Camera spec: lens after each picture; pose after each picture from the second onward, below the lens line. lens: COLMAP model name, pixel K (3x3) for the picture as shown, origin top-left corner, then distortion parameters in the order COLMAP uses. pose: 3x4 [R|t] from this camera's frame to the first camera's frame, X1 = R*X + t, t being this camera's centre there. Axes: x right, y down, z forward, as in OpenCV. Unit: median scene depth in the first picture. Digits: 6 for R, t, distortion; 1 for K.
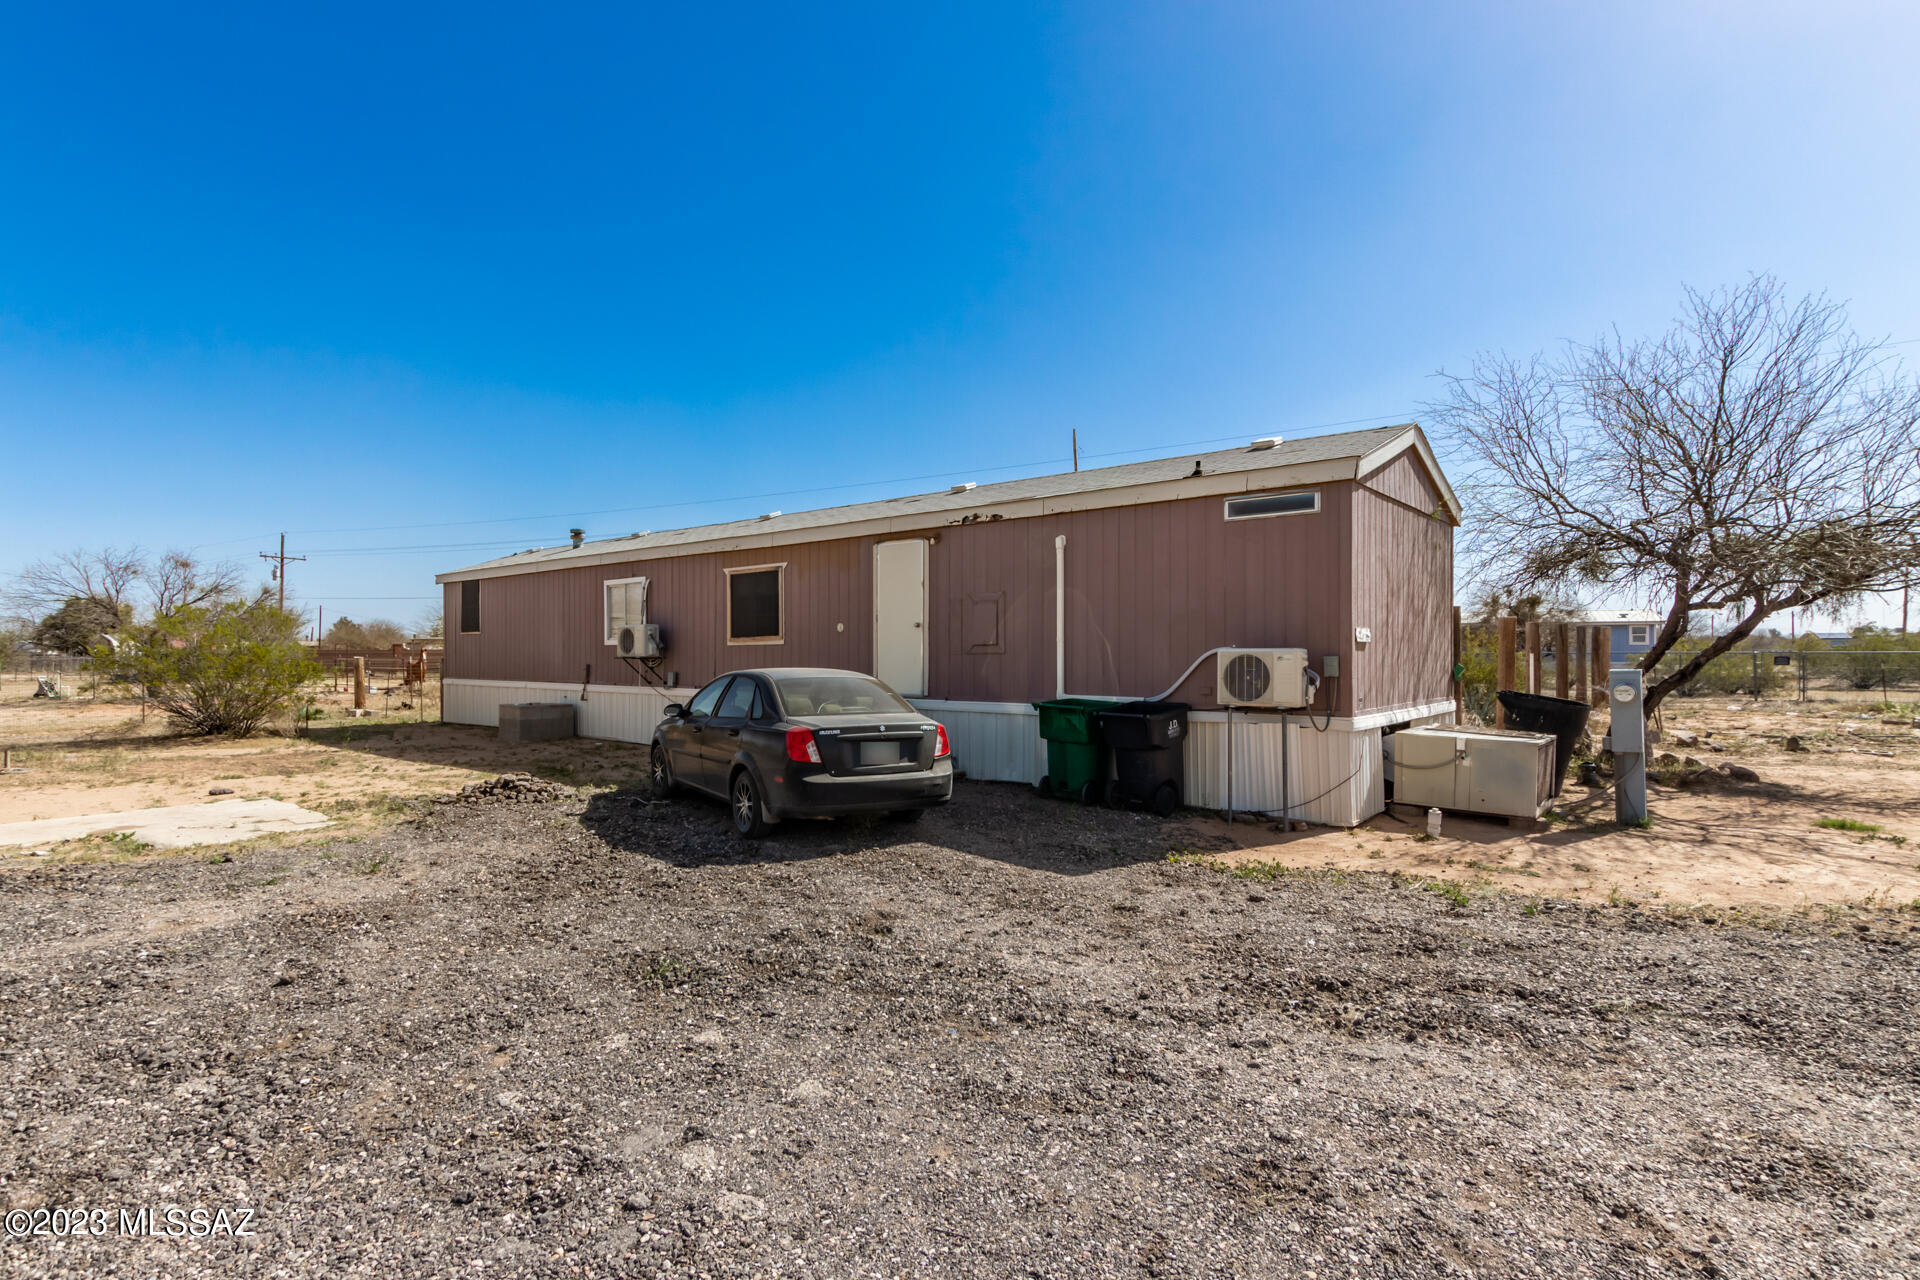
lens RADIAL K [[933.6, 0, 964.0], [0, 933.6, 637.8], [0, 0, 1]] dist [0.006777, 0.000623]
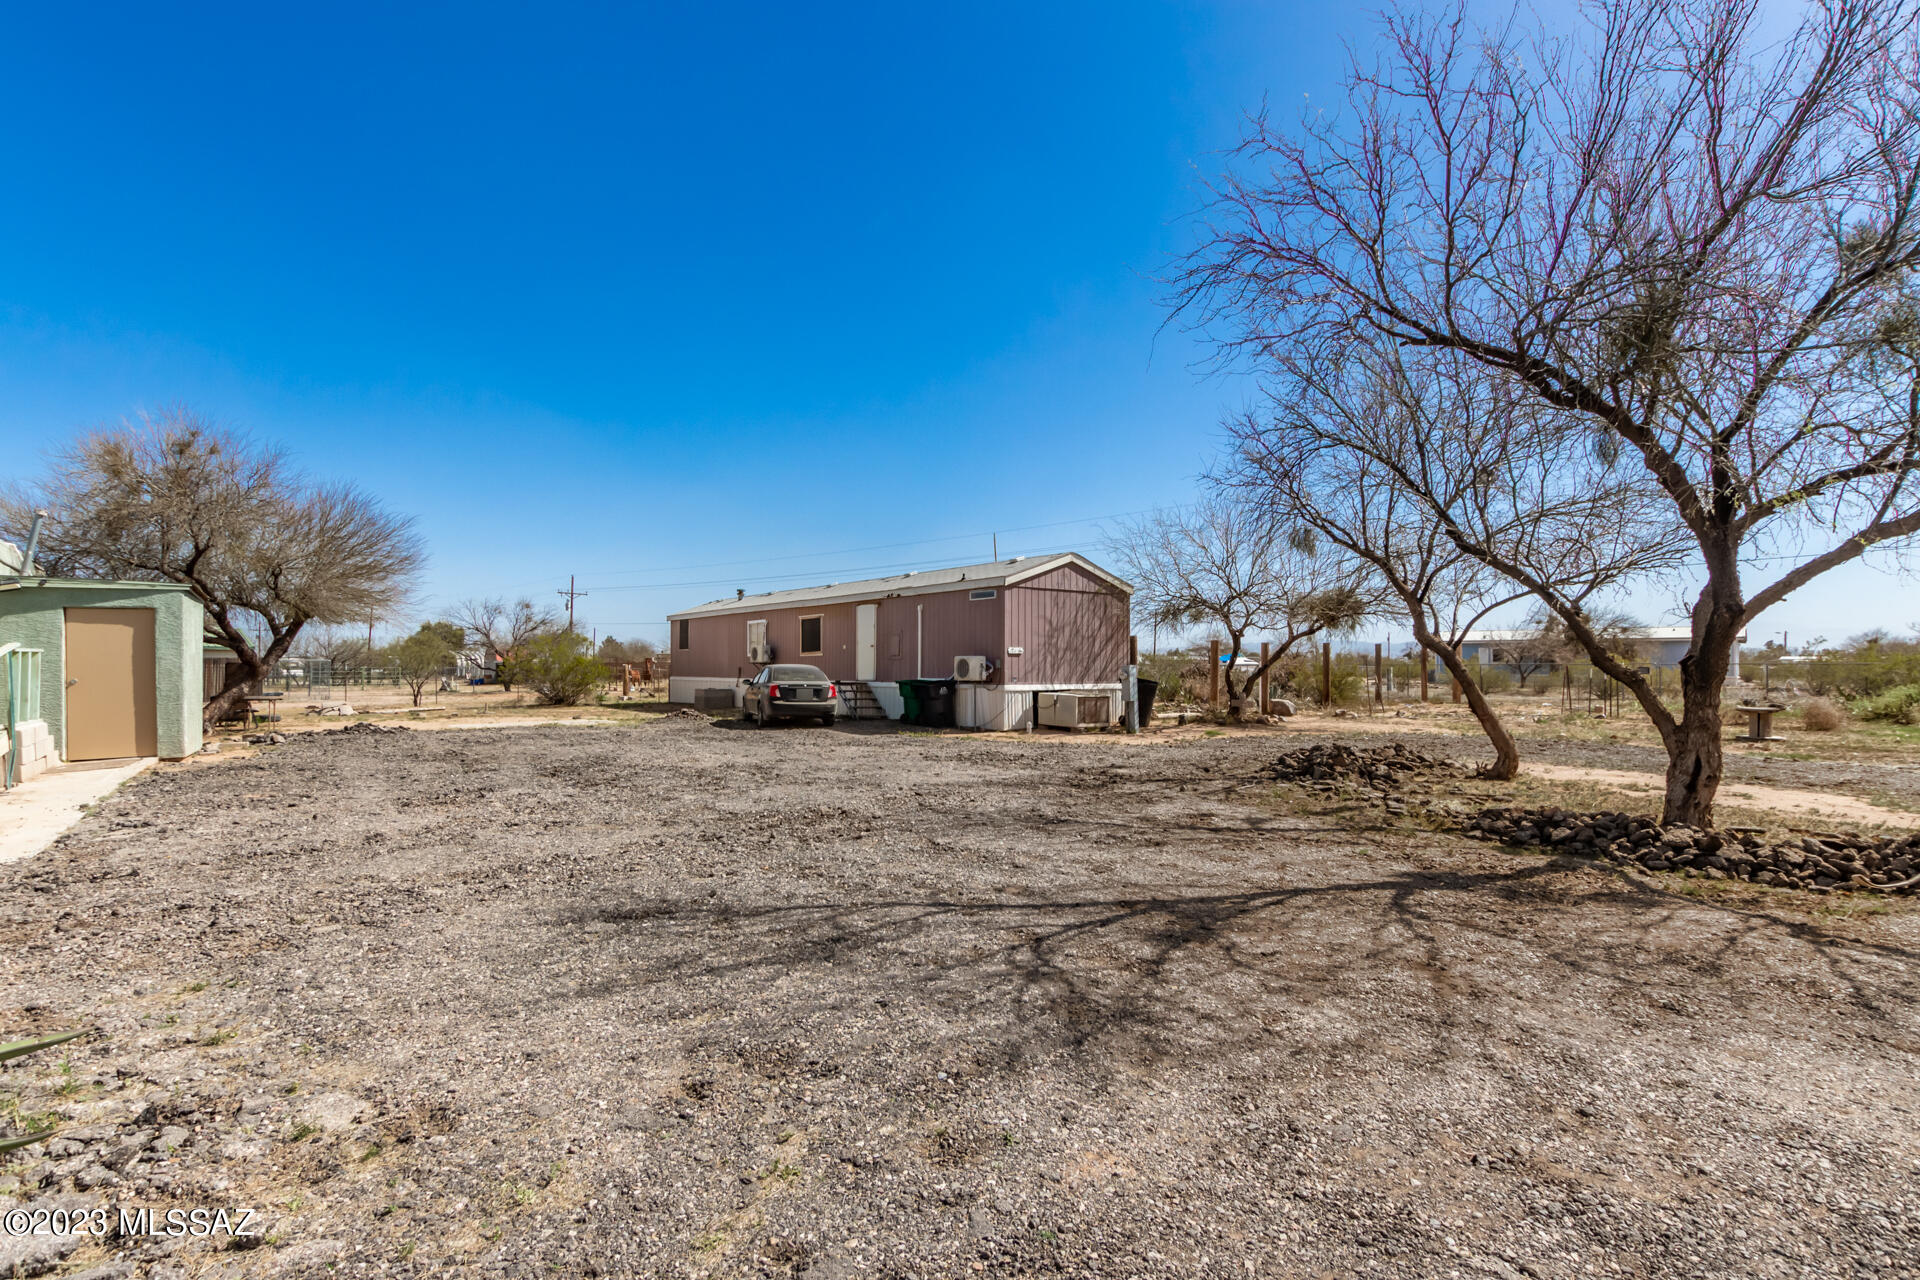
lens RADIAL K [[933.6, 0, 959.5], [0, 933.6, 645.5], [0, 0, 1]] dist [0.006777, 0.000623]
pose [[0.974648, -0.002208, -0.223731, 0.556313], [0.000235, 0.999961, -0.008842, 0.003432], [0.223742, 0.008566, 0.974611, -0.893782]]
